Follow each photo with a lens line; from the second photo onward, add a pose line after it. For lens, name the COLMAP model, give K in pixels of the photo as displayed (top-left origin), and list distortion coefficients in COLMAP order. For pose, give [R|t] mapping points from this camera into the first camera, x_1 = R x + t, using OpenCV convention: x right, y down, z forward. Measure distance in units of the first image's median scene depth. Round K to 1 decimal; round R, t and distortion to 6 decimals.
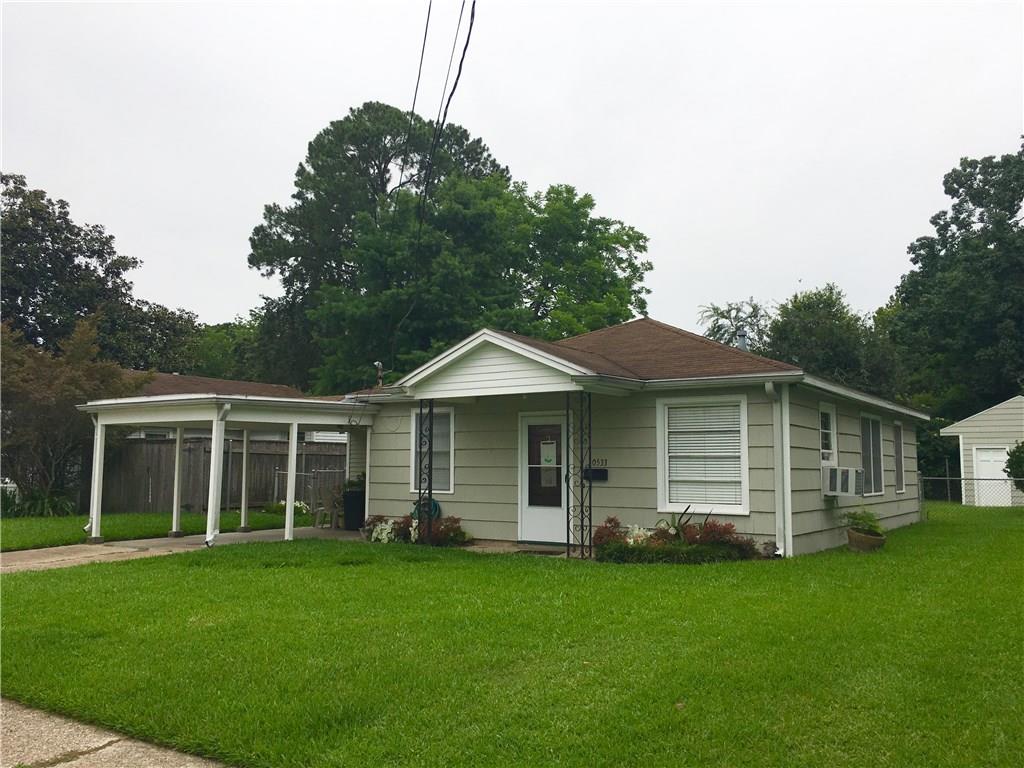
lens RADIAL K [[869.6, 0, 512.0], [0, 869.6, 384.0], [0, 0, 1]] dist [0.079032, -0.097102]
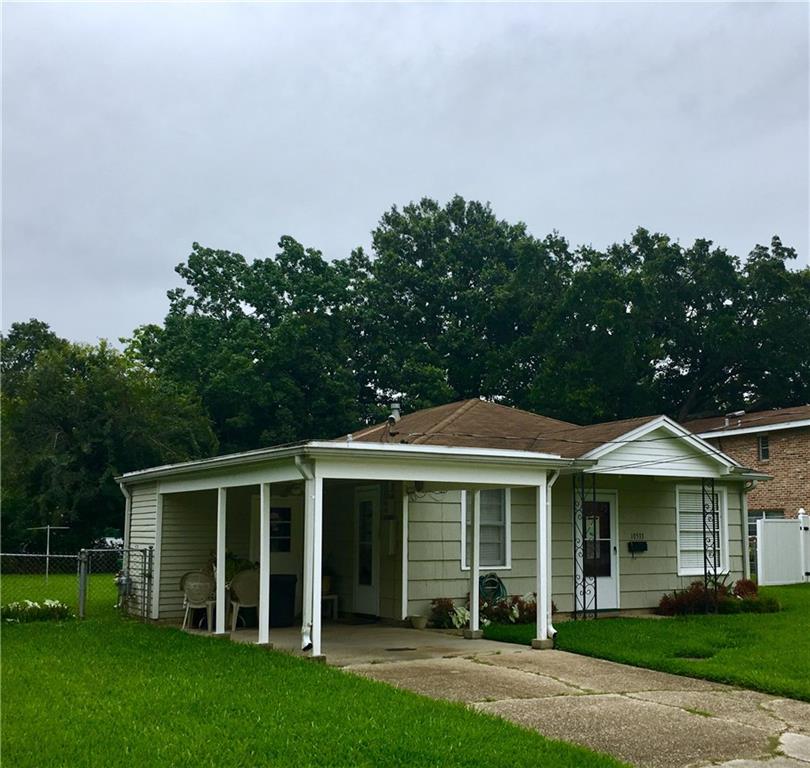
lens RADIAL K [[976.8, 0, 463.6], [0, 976.8, 416.4], [0, 0, 1]] dist [-0.003562, -0.009135]
pose [[0.396047, 0.109376, 0.911693, -1.129498], [-0.082484, 0.993104, -0.083311, 0.055409], [-0.914518, -0.042205, 0.402338, 0.651539]]
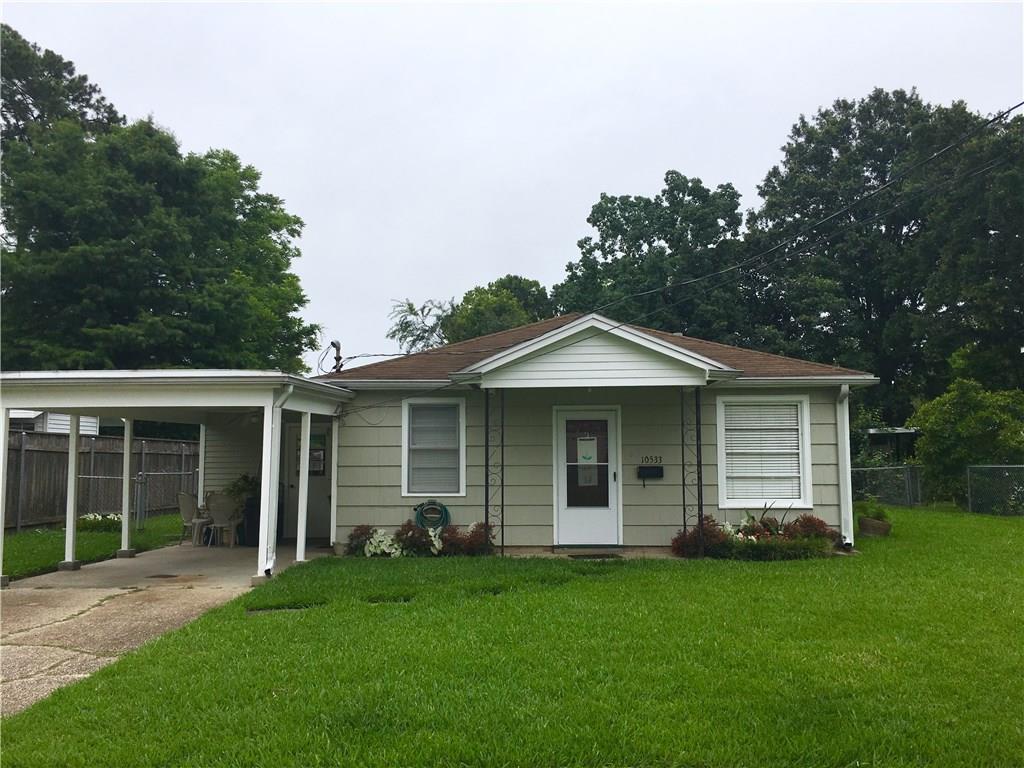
lens RADIAL K [[869.6, 0, 512.0], [0, 869.6, 384.0], [0, 0, 1]] dist [0.079032, -0.097102]
pose [[0.849744, 0.037802, 0.525838, -0.515862], [-0.040454, 0.999161, -0.006456, 0.017115], [-0.525641, -0.015786, 0.850560, 0.239128]]
